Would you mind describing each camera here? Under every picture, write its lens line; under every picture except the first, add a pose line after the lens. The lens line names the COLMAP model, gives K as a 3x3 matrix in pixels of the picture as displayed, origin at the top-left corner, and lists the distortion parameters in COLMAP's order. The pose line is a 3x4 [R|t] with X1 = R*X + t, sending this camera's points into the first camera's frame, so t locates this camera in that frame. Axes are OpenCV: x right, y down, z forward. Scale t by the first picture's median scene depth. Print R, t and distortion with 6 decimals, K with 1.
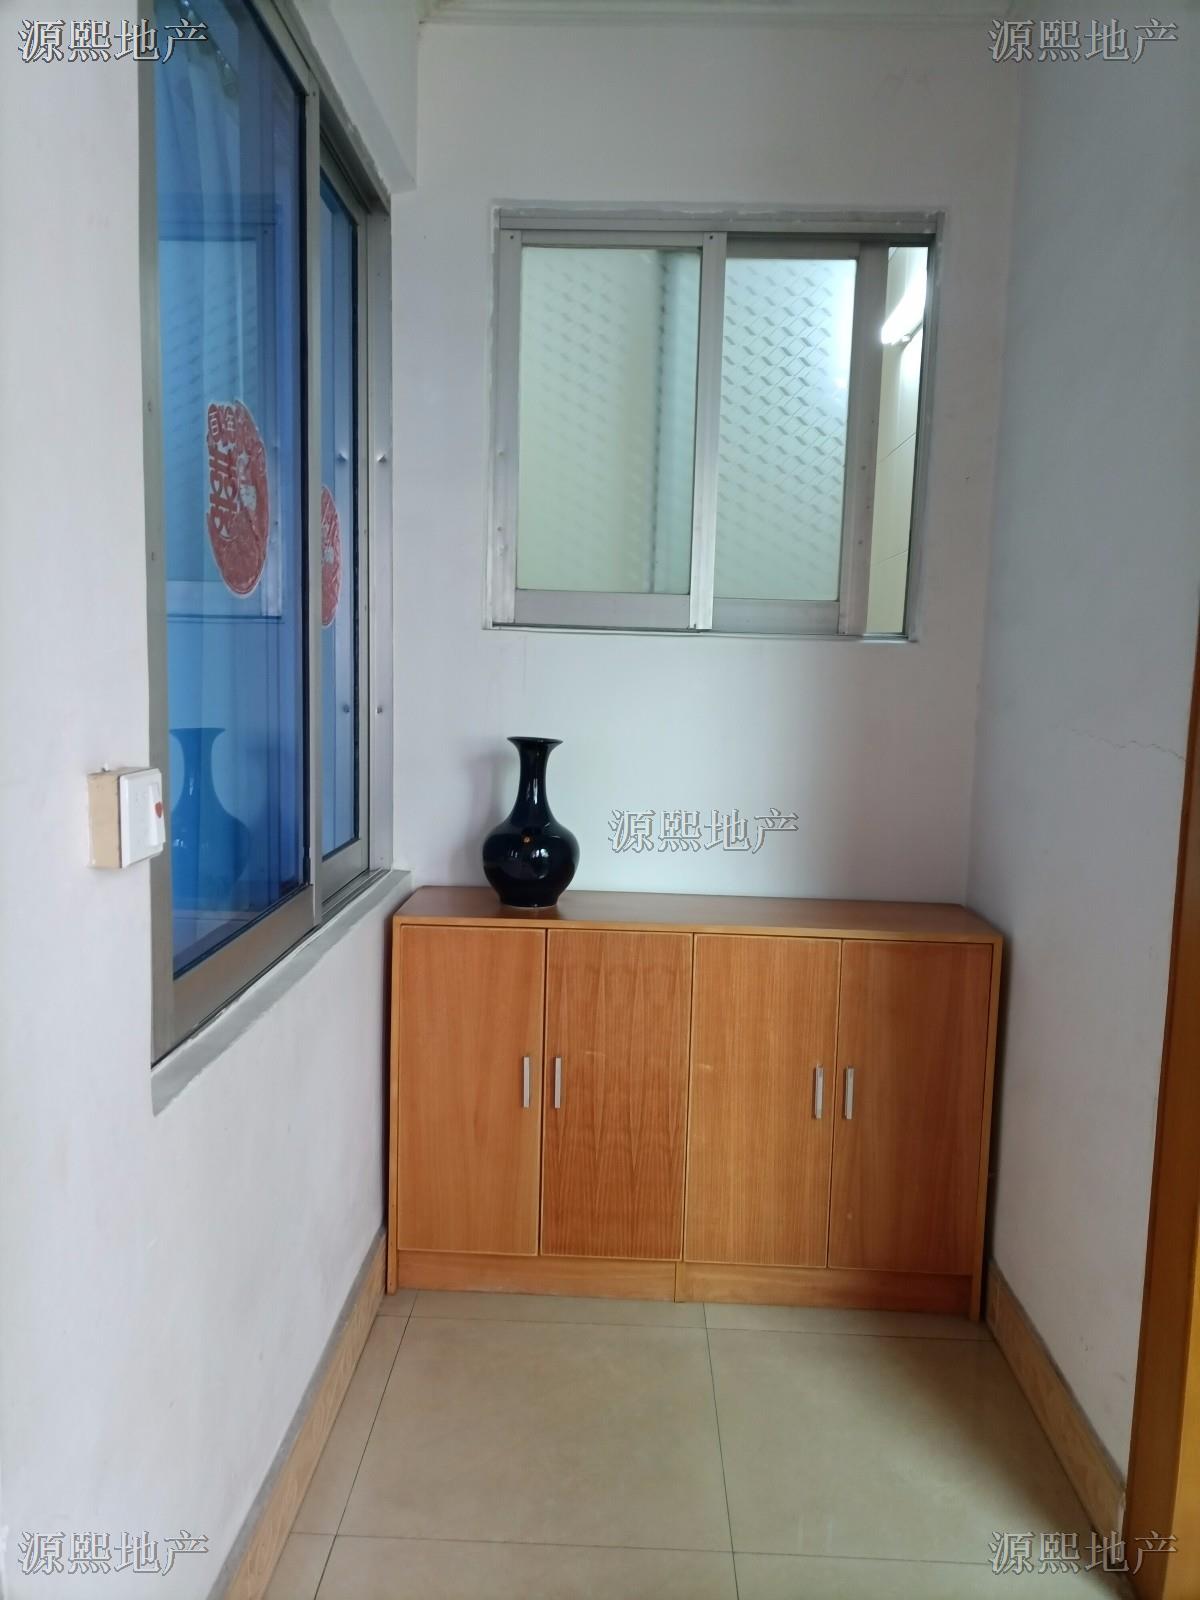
lens RADIAL K [[1180.9, 0, 597.1], [0, 1180.9, 797.8], [0, 0, 1]] dist [0.006202, -0.009747]
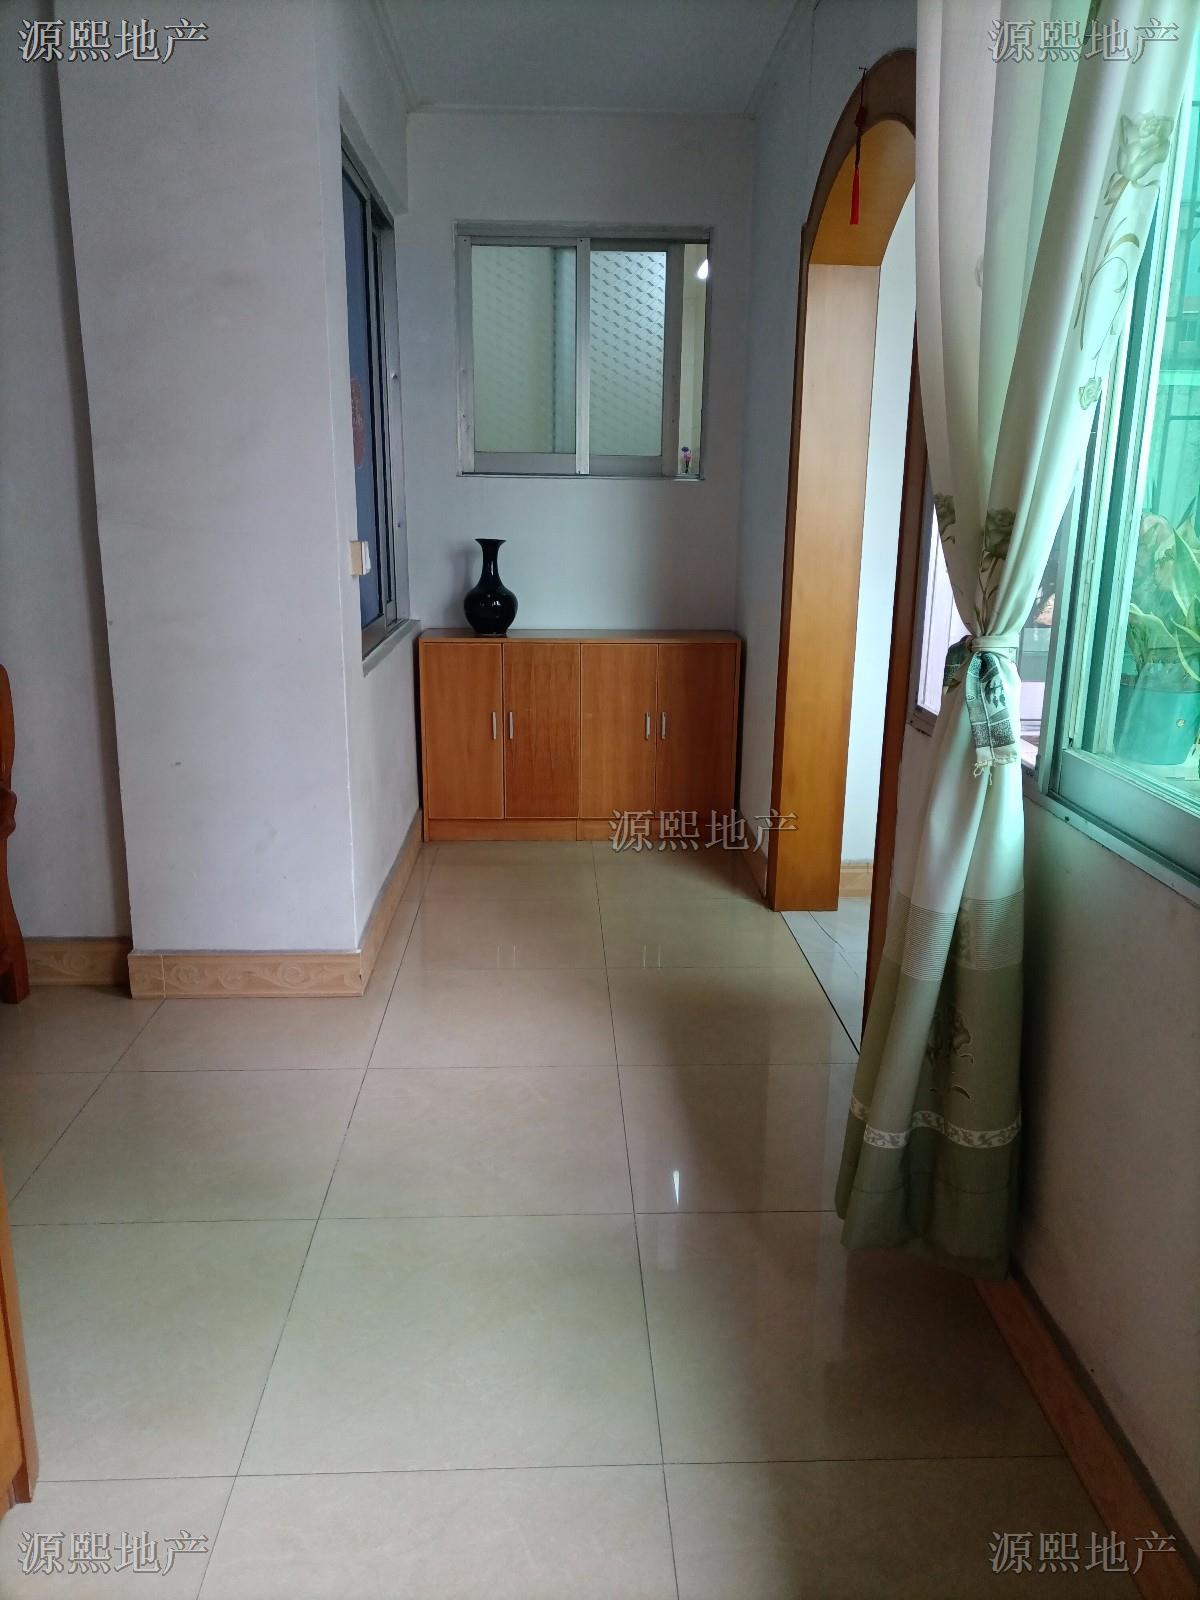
lens RADIAL K [[1180.9, 0, 602.4], [0, 1180.9, 811.9], [0, 0, 1]] dist [0.006202, -0.009747]
pose [[0.997470, -0.034839, 0.061968, -0.008862], [0.024872, 0.987618, 0.154897, 0.084795], [-0.066597, -0.152964, 0.985985, -0.843600]]
